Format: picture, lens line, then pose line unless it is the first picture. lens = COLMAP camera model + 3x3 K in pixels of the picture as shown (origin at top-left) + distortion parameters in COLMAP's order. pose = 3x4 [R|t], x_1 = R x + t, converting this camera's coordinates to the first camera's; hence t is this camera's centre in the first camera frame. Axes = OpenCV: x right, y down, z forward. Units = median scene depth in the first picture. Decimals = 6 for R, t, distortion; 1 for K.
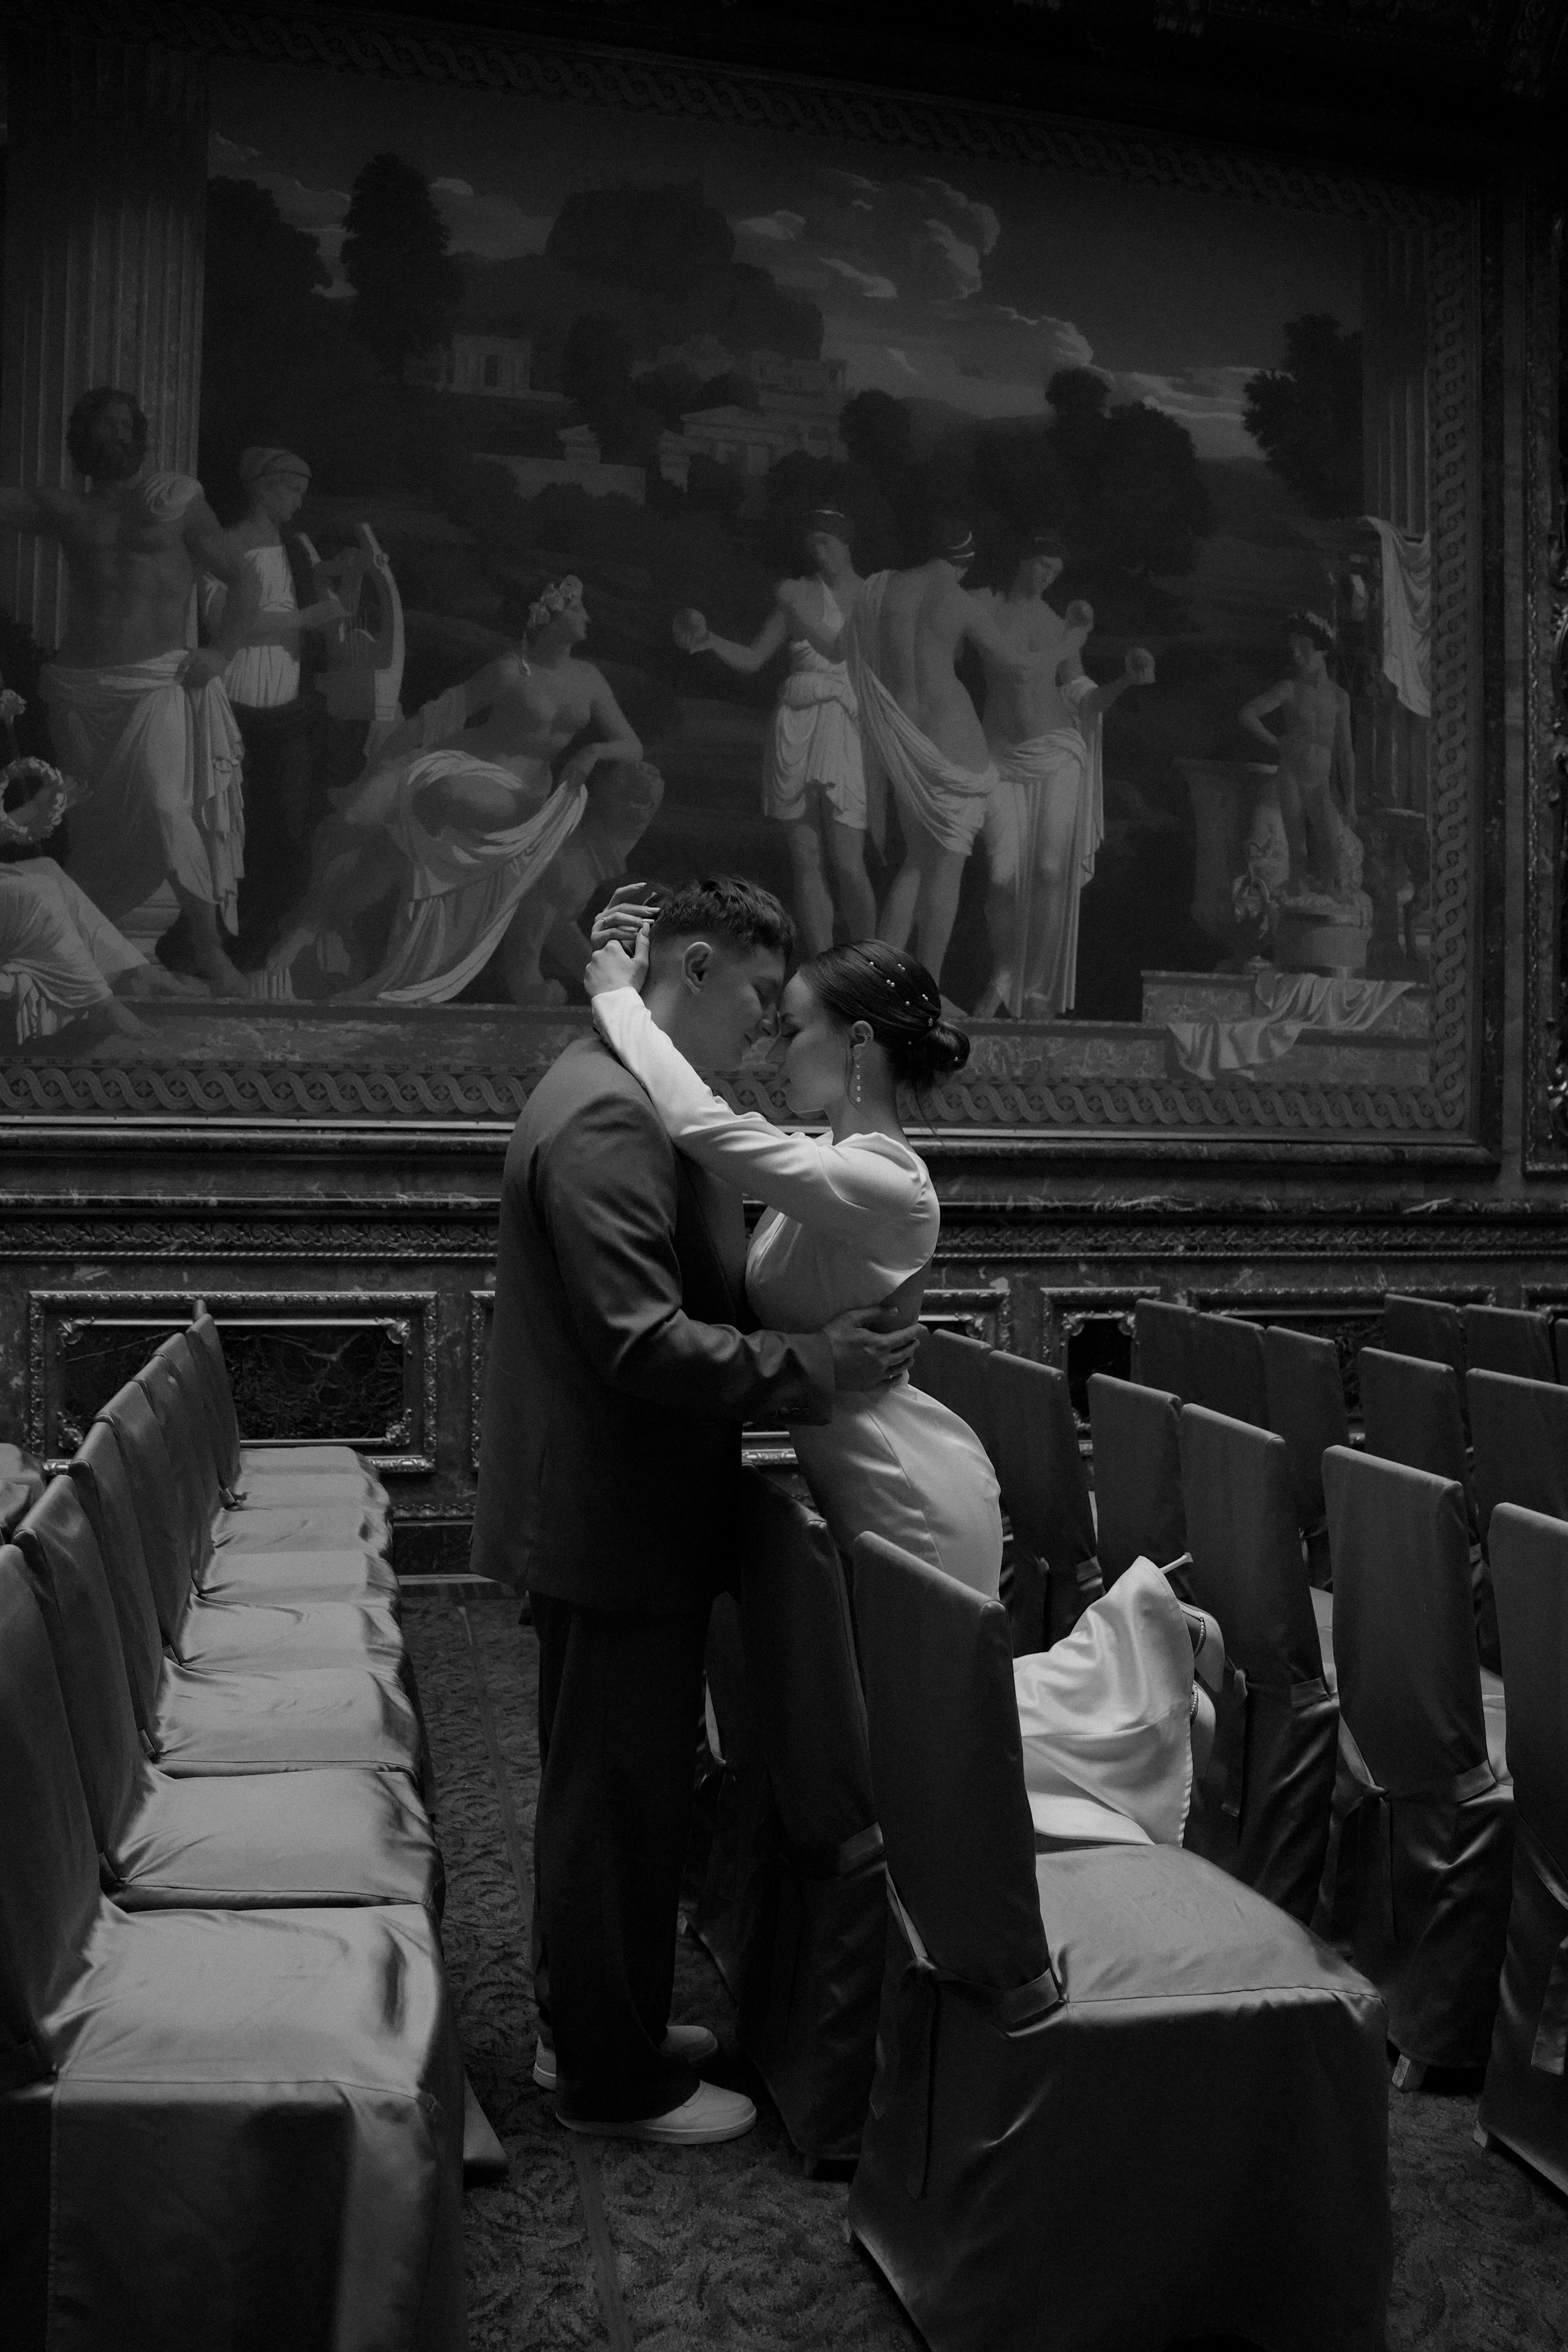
lens RADIAL K [[1852.6, 0, 797.2], [0, 1852.6, 1167.9], [0, 0, 1]] dist [-0.172352, 0.119559]
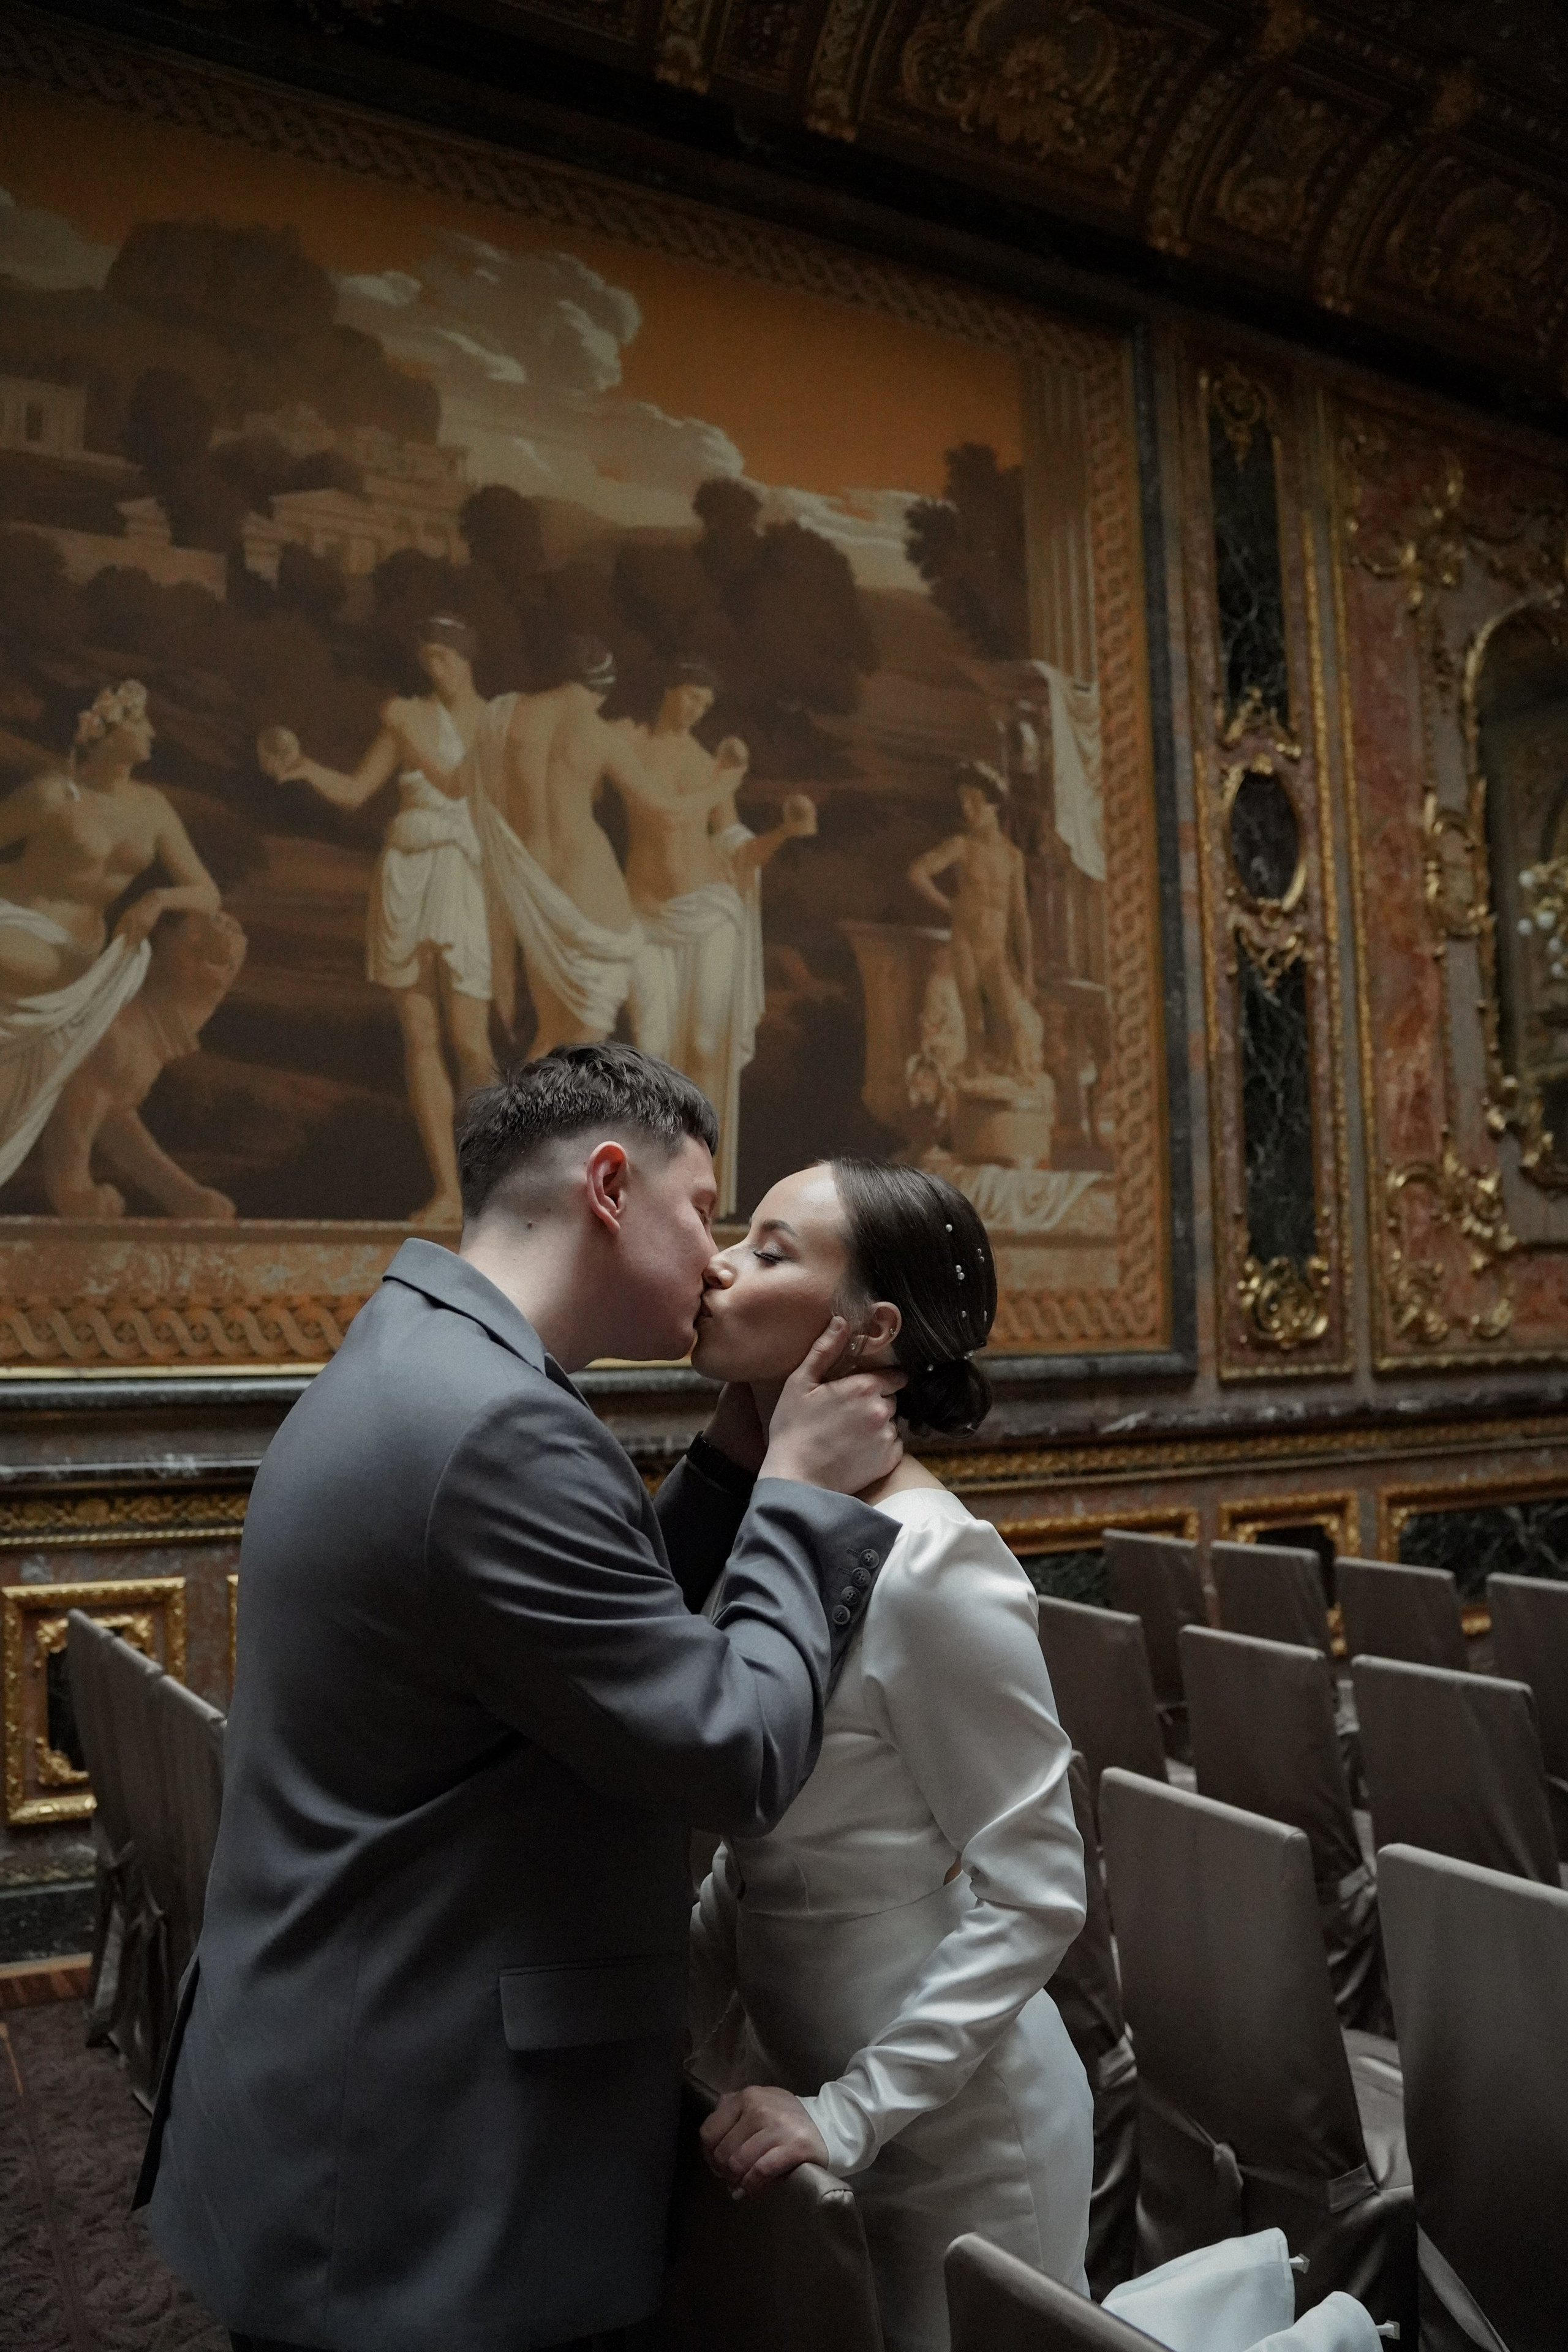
lens RADIAL K [[1873.1, 0, 779.2], [0, 1873.1, 1176.6], [0, 0, 1]] dist [-0.191914, 0.153764]
pose [[0.967093, -0.009776, 0.254235, -0.049266], [0.034559, 0.995048, -0.093196, -0.021370], [-0.252065, 0.098915, 0.962642, 0.164395]]
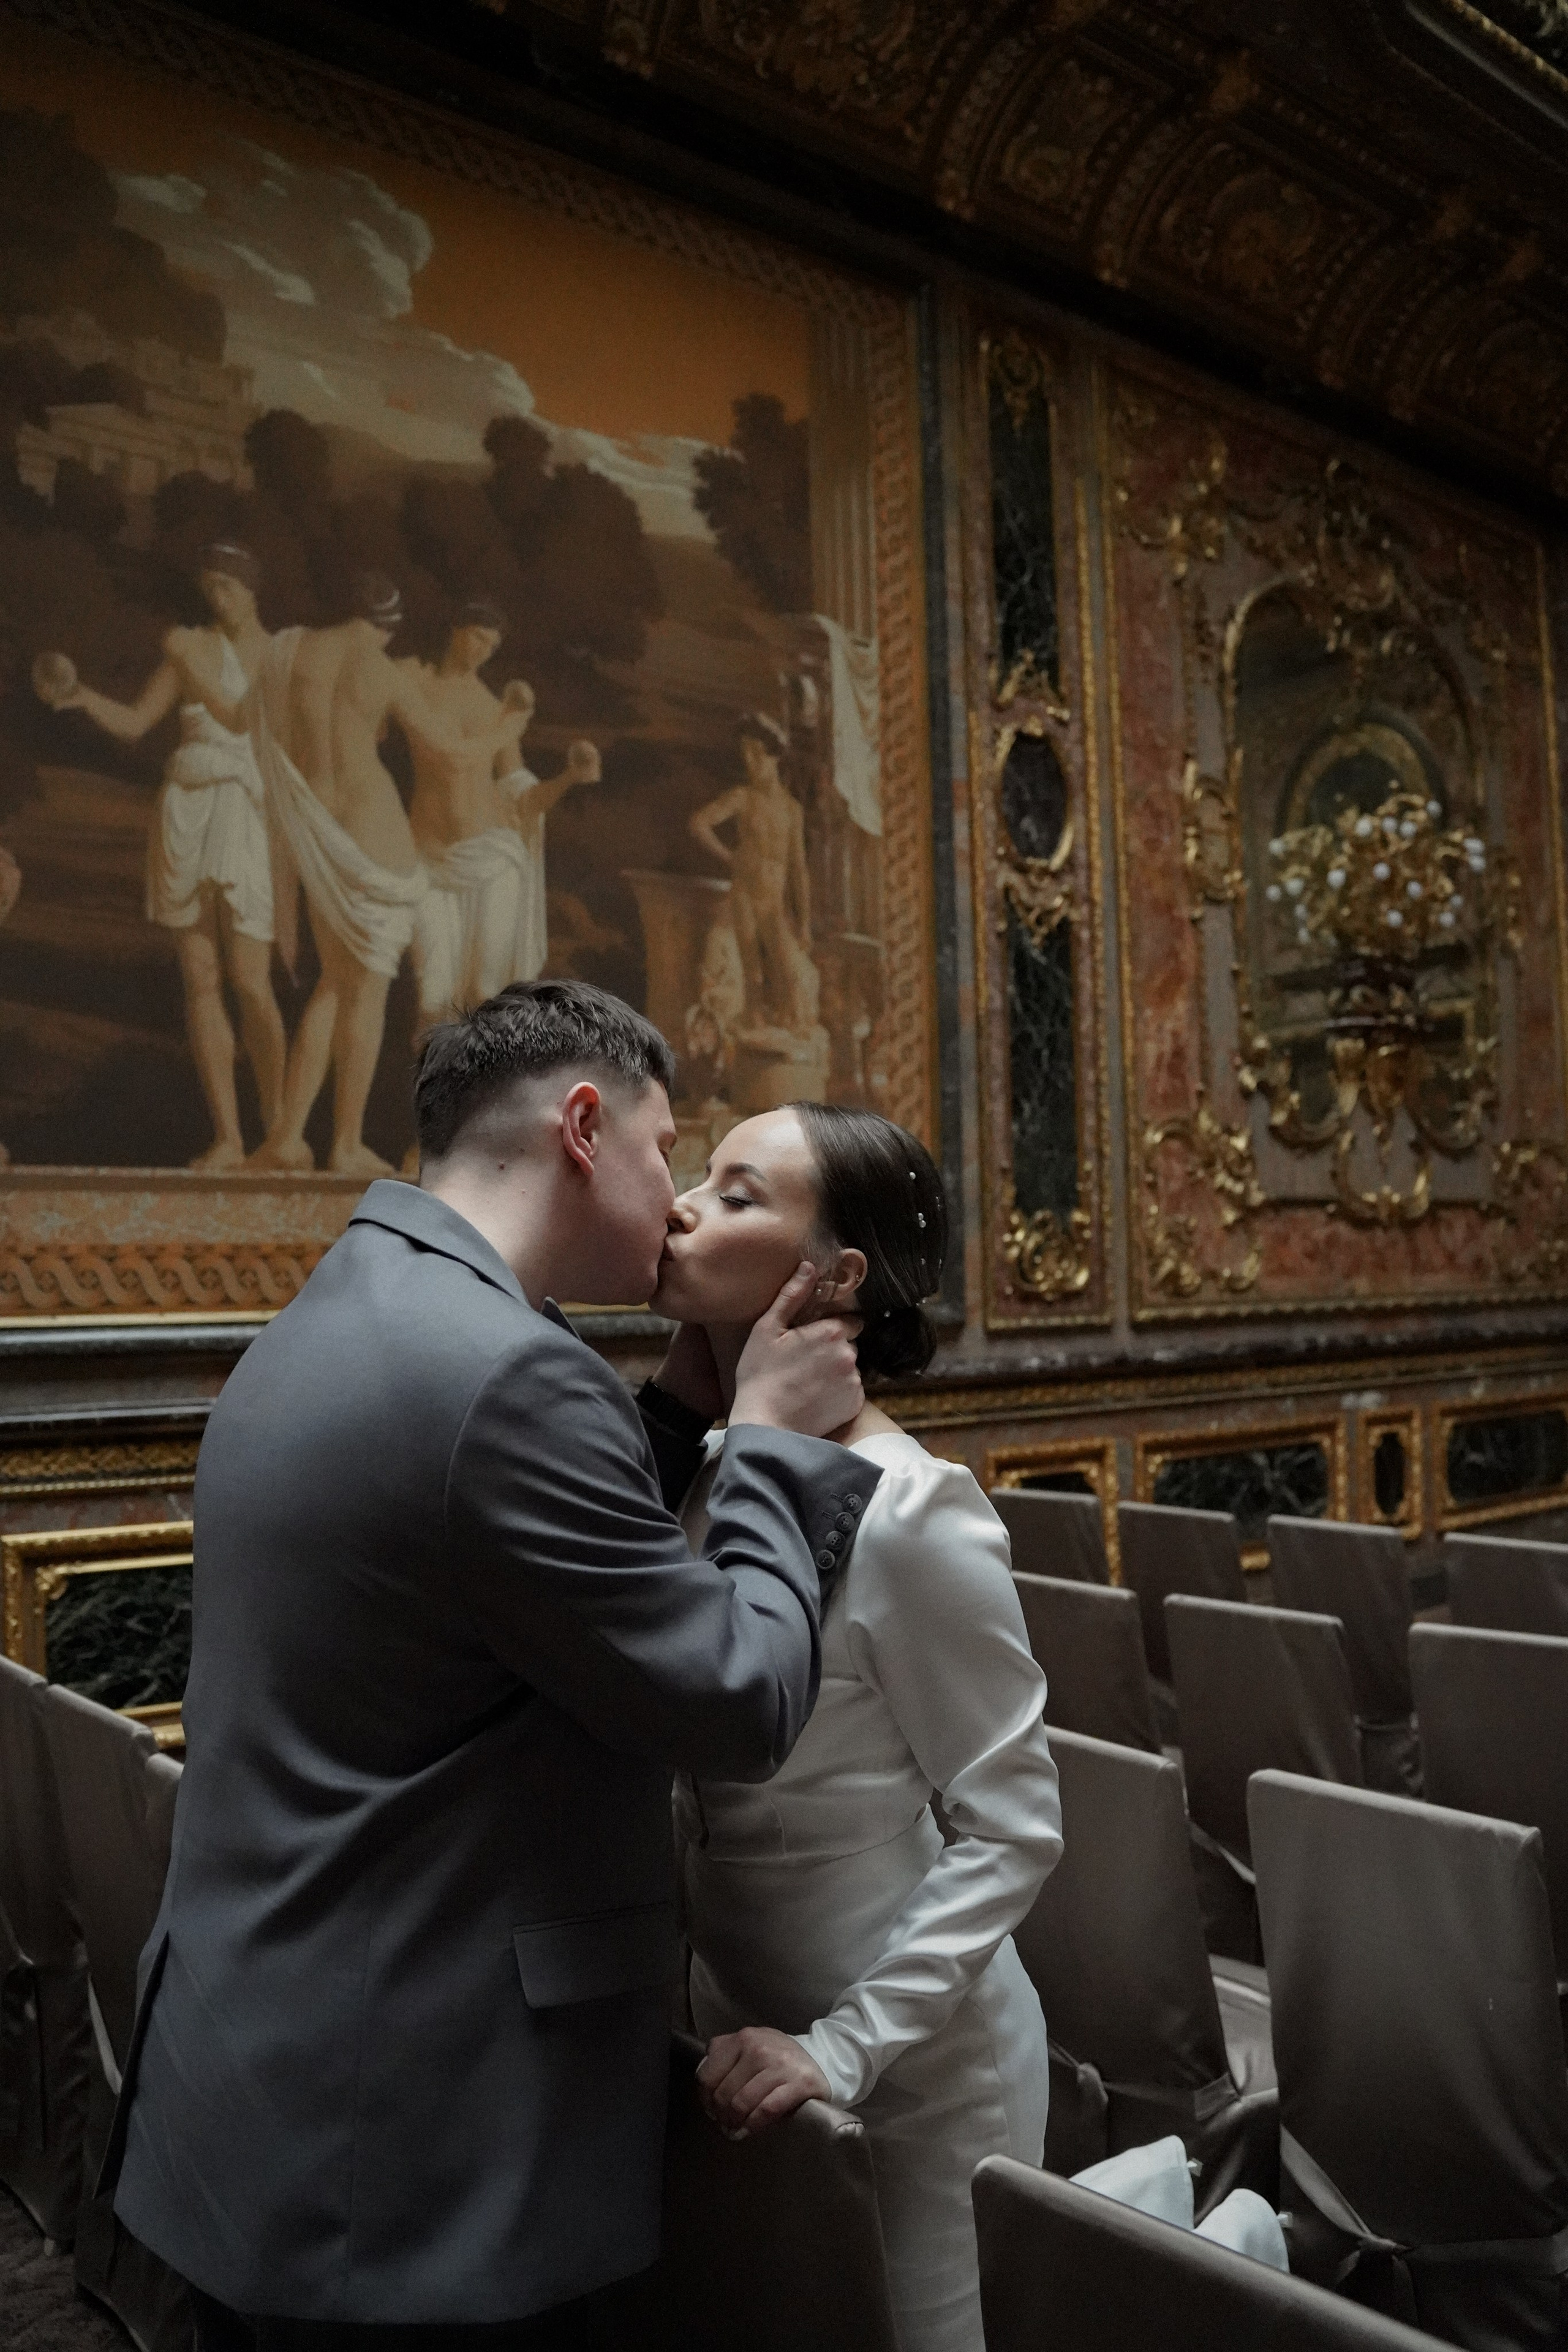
lens RADIAL K [[1873.1, 0, 778.5], [0, 1873.1, 1182.0], [0, 0, 1]] dist [-0.191914, 0.153764]
pose [[0.917549, -0.011365, 0.397460, -0.078495], [0.038206, 0.997486, -0.059678, -0.021518], [-0.395782, 0.069943, 0.915677, 0.175536]]
